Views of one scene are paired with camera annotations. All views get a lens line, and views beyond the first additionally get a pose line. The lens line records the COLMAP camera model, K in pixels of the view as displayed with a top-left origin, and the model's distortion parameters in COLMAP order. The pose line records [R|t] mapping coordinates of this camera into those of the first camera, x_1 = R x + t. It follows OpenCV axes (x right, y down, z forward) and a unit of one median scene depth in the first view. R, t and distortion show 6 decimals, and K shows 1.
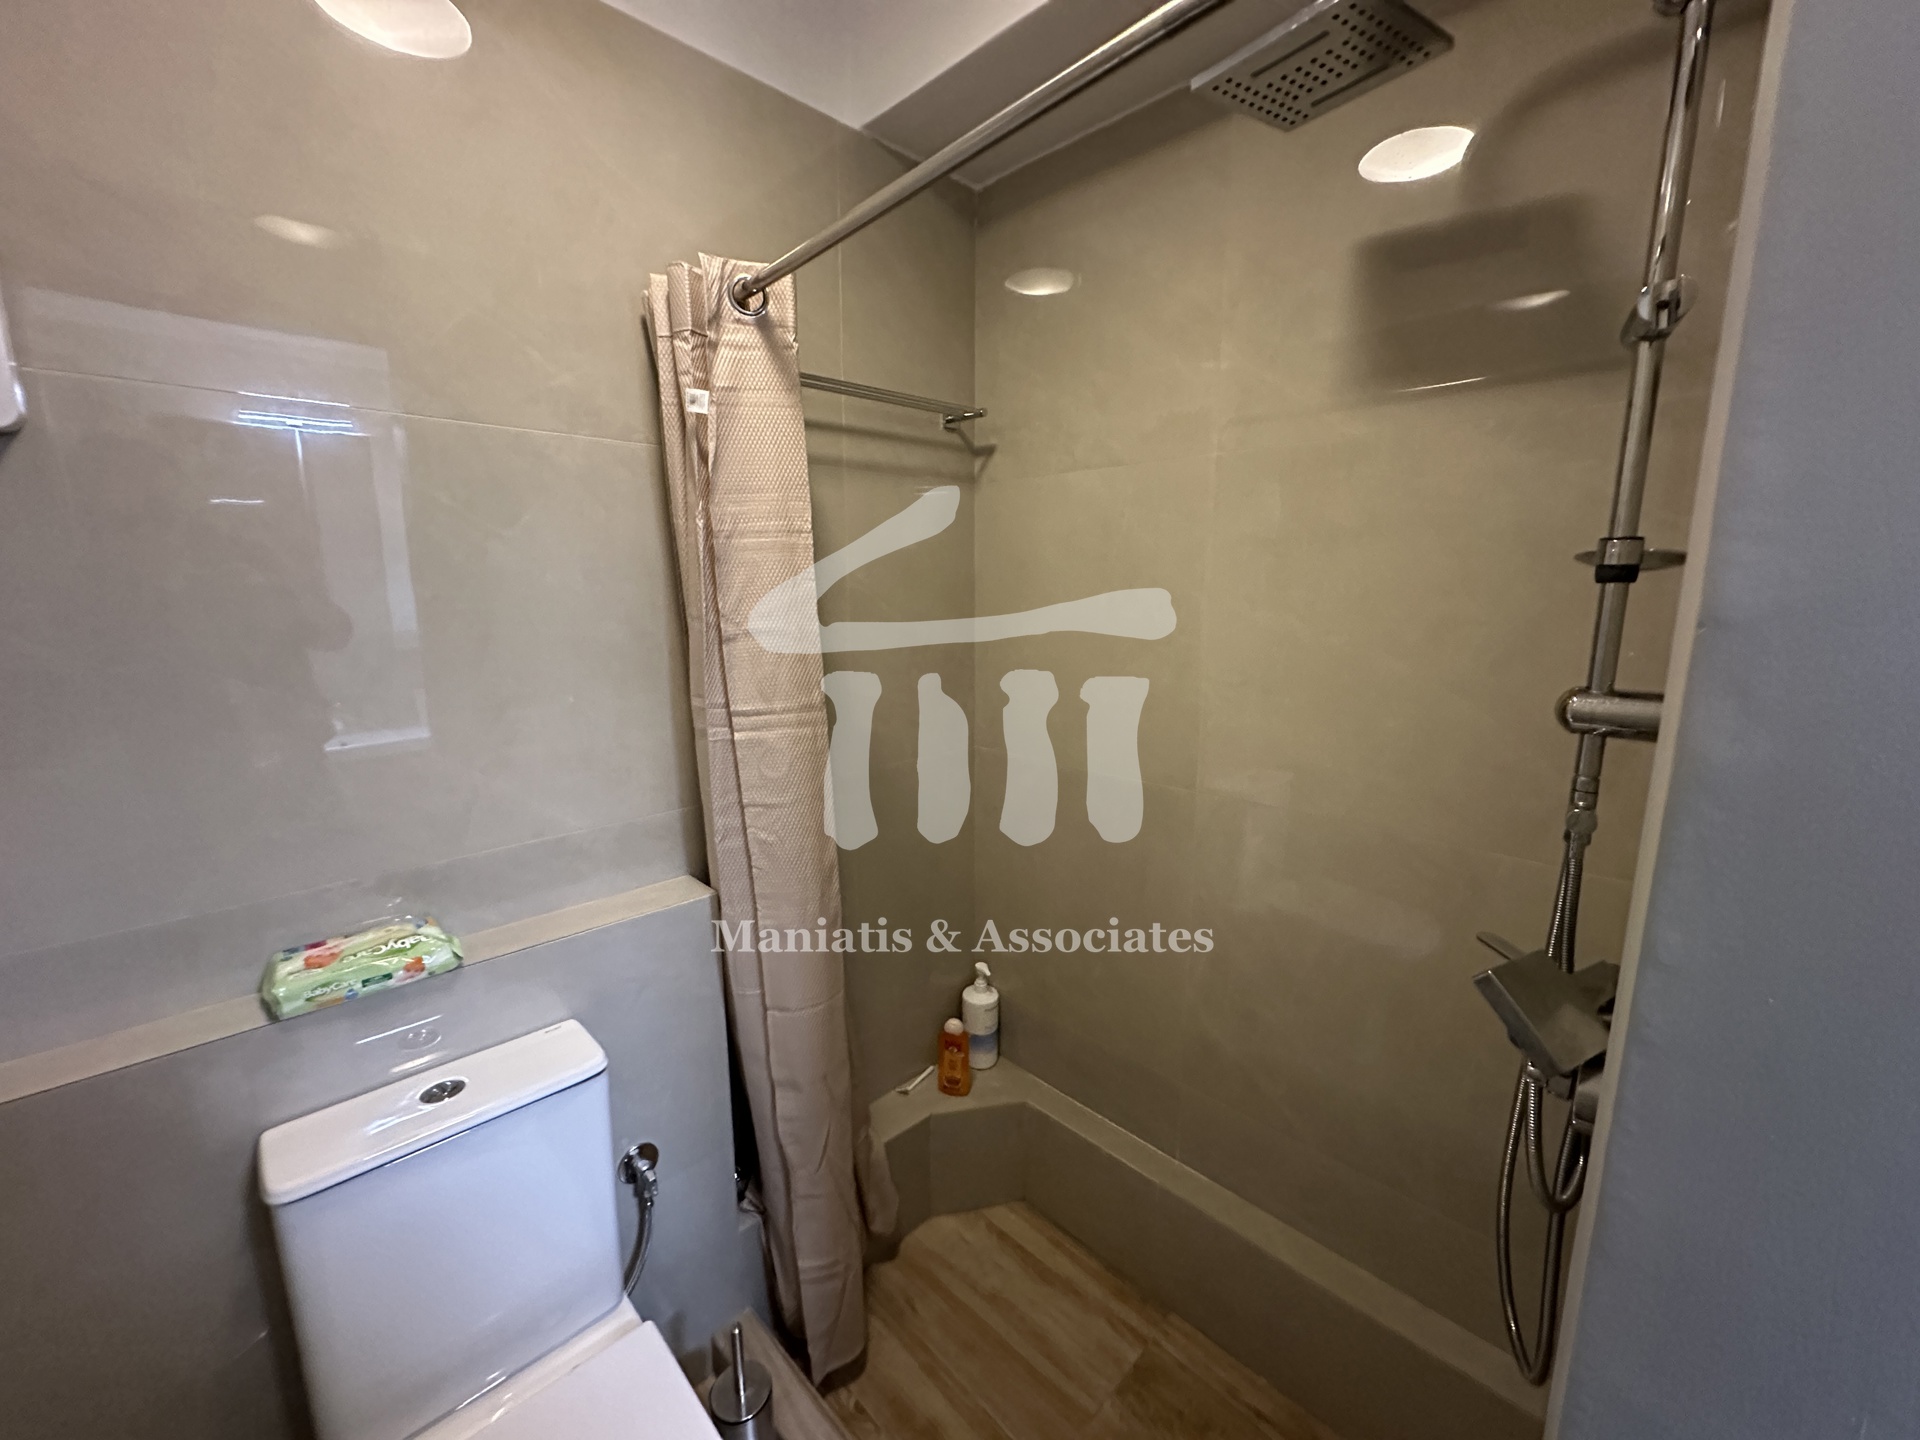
lens RADIAL K [[763.8, 0, 958.6], [0, 763.8, 715.9], [0, 0, 1]] dist [-0.002621, 0.000406]
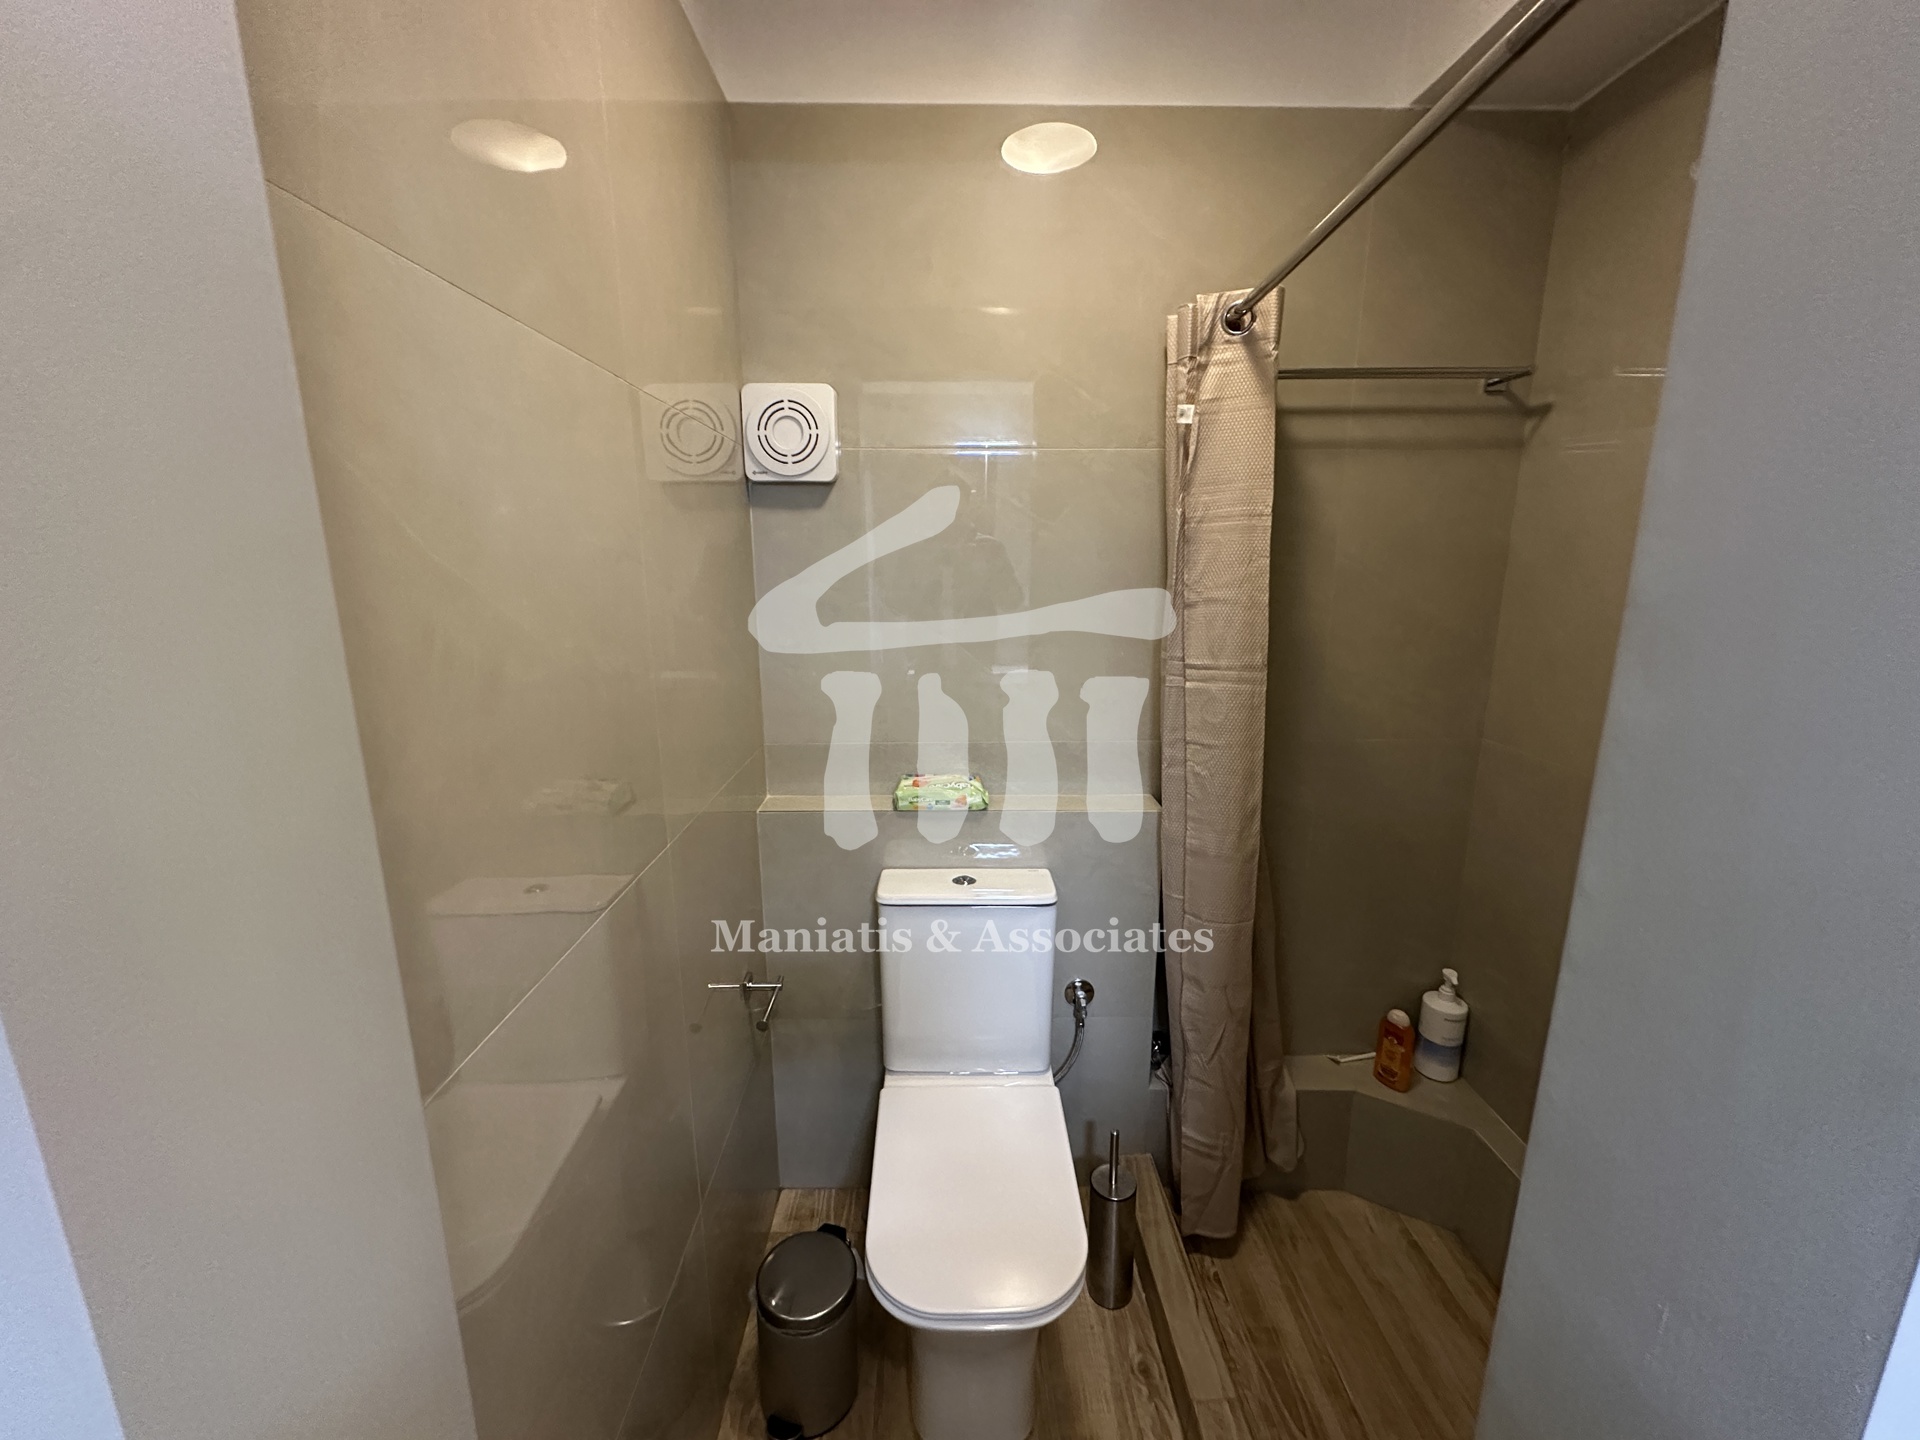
lens RADIAL K [[763.8, 0, 958.6], [0, 763.8, 715.9], [0, 0, 1]] dist [-0.002621, 0.000406]
pose [[0.724329, 0.139504, -0.675194, 0.279516], [-0.118528, 0.989931, 0.077380, 0.024926], [0.679190, 0.023980, 0.733571, -0.150899]]
